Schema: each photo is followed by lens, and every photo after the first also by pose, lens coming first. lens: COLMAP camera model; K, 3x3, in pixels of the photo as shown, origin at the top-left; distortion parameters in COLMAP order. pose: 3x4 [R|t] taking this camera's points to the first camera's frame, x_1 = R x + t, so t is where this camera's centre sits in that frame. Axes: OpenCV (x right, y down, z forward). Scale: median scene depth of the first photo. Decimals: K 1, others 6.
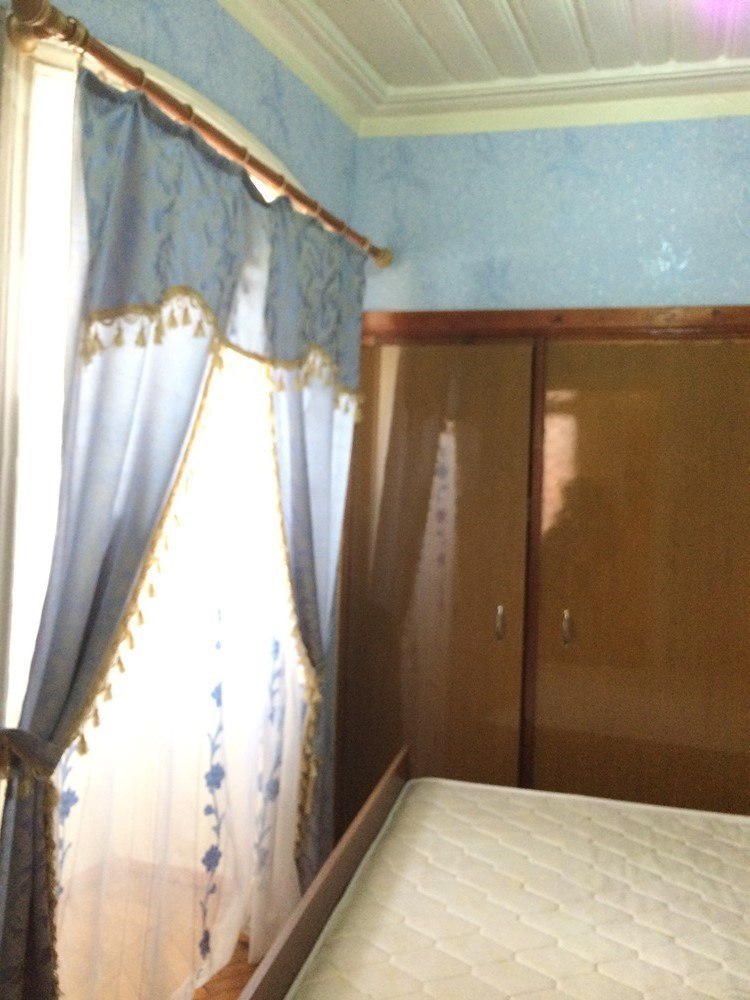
lens RADIAL K [[860.3, 0, 366.0], [0, 860.3, 496.1], [0, 0, 1]] dist [0.078099, -0.091259]
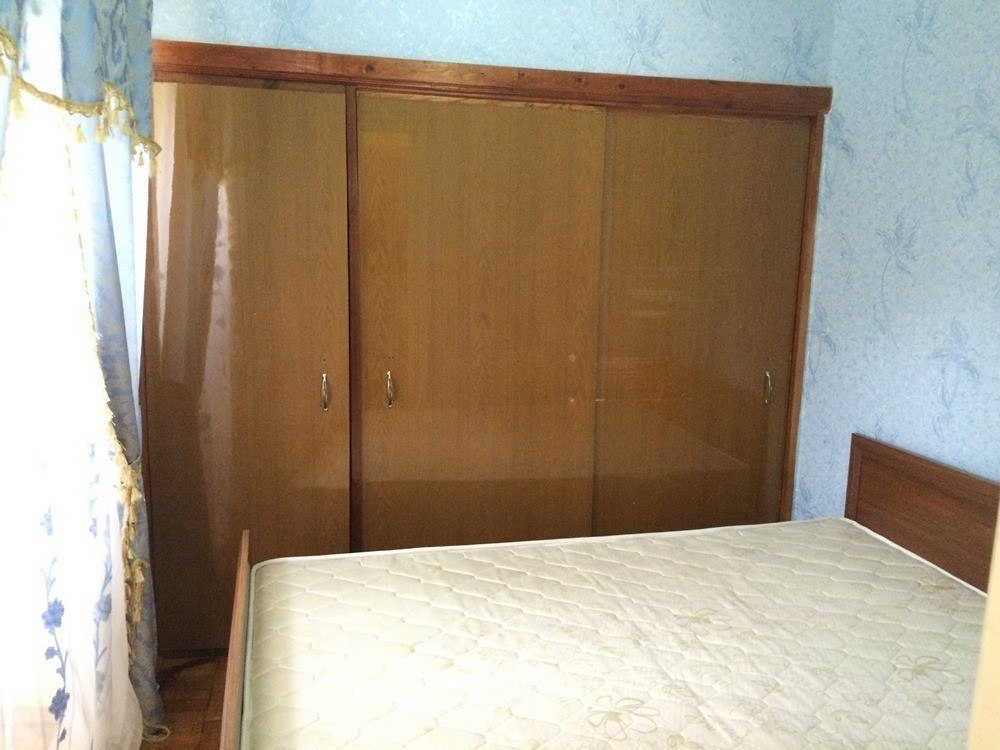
lens RADIAL K [[860.3, 0, 498.1], [0, 860.3, 367.3], [0, 0, 1]] dist [0.078099, -0.091259]
pose [[0.885112, -0.087388, 0.457099, -0.134821], [0.013450, 0.986605, 0.162574, -0.040065], [-0.465183, -0.137748, 0.874431, 0.073509]]
